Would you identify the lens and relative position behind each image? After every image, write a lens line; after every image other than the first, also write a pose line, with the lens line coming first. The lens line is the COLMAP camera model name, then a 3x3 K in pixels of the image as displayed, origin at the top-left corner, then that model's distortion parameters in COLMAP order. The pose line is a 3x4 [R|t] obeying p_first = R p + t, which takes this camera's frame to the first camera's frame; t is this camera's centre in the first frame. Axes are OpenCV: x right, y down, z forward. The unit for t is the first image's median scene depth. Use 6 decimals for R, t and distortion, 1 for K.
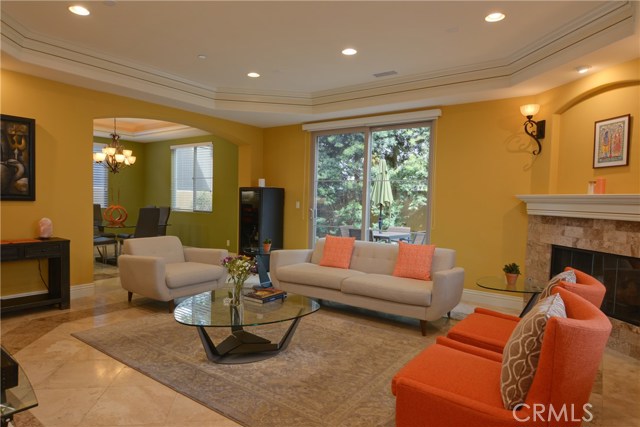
lens RADIAL K [[389.1, 0, 317.3], [0, 389.1, 217.1], [0, 0, 1]] dist [0.002312, -0.016498]
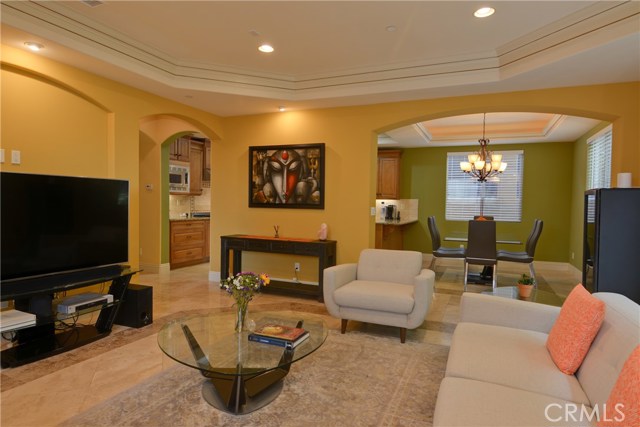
lens RADIAL K [[389.1, 0, 317.3], [0, 389.1, 217.1], [0, 0, 1]] dist [0.002312, -0.016498]
pose [[0.218459, 0.013145, -0.975758, 0.494994], [-0.056972, 0.998376, 0.000695, -0.017951], [0.974182, 0.055439, 0.218853, 0.750752]]
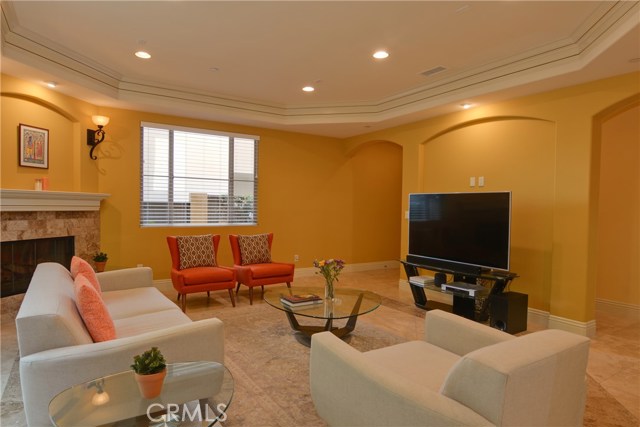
lens RADIAL K [[389.1, 0, 317.3], [0, 389.1, 217.1], [0, 0, 1]] dist [0.002312, -0.016498]
pose [[-0.930705, -0.050442, 0.362275, -0.444157], [-0.023074, 0.996569, 0.079480, -0.081702], [-0.365042, 0.065613, -0.928676, 1.603593]]
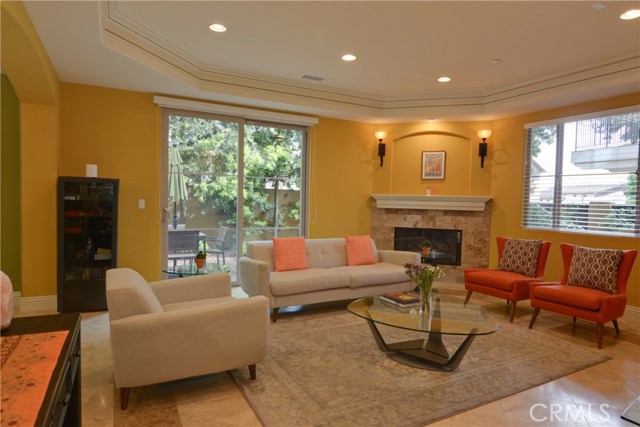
lens RADIAL K [[389.1, 0, 317.3], [0, 389.1, 217.1], [0, 0, 1]] dist [0.002312, -0.016498]
pose [[0.430302, -0.054918, 0.901013, -0.927858], [0.028835, 0.998474, 0.047088, -0.051306], [-0.902224, 0.005718, 0.431229, 0.638186]]
